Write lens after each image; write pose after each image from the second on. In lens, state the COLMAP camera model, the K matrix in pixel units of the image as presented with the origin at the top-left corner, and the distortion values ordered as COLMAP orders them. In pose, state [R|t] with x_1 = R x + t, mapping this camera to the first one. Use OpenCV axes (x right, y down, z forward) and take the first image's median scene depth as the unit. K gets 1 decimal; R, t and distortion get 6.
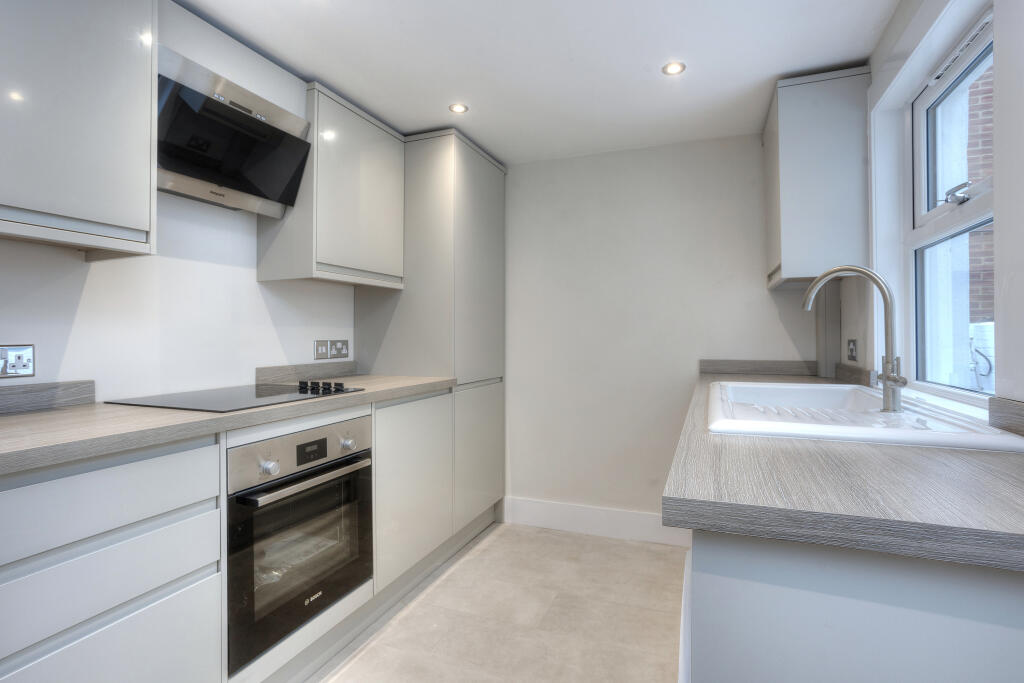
lens RADIAL K [[508.1, 0, 512.5], [0, 508.1, 330.0], [0, 0, 1]] dist [-0.004281, -0.000244]
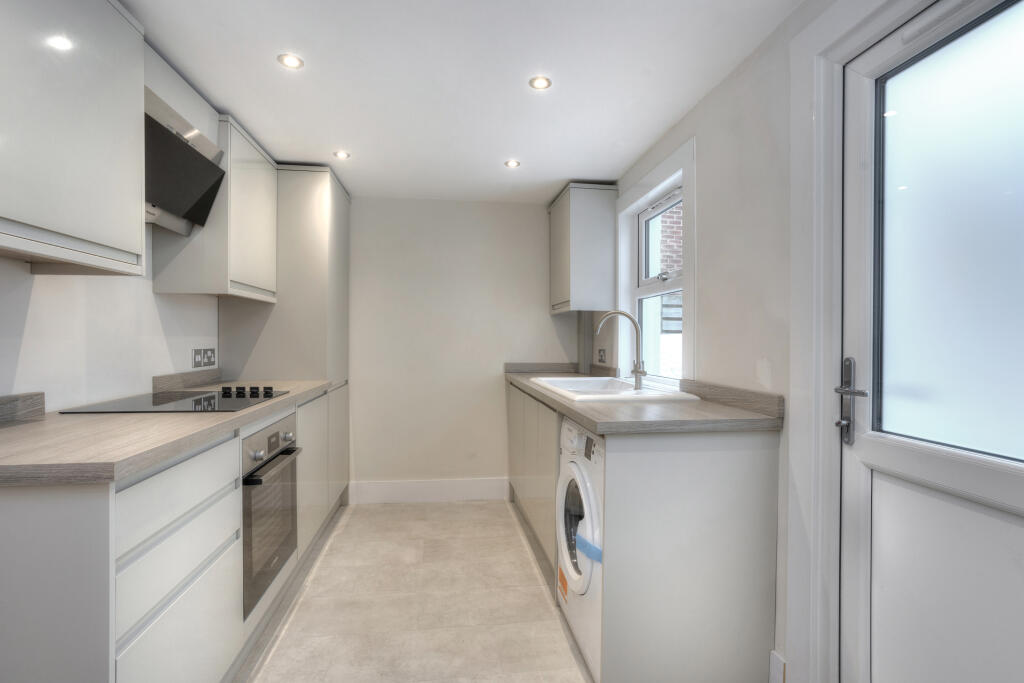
lens RADIAL K [[489.3, 0, 512.0], [0, 489.3, 341.5], [0, 0, 1]] dist [-0.000372, 0.000642]
pose [[0.871049, 0.008479, 0.491122, -0.354591], [-0.015987, 0.999811, 0.011093, -0.019533], [-0.490935, -0.017514, 0.871020, -0.223408]]
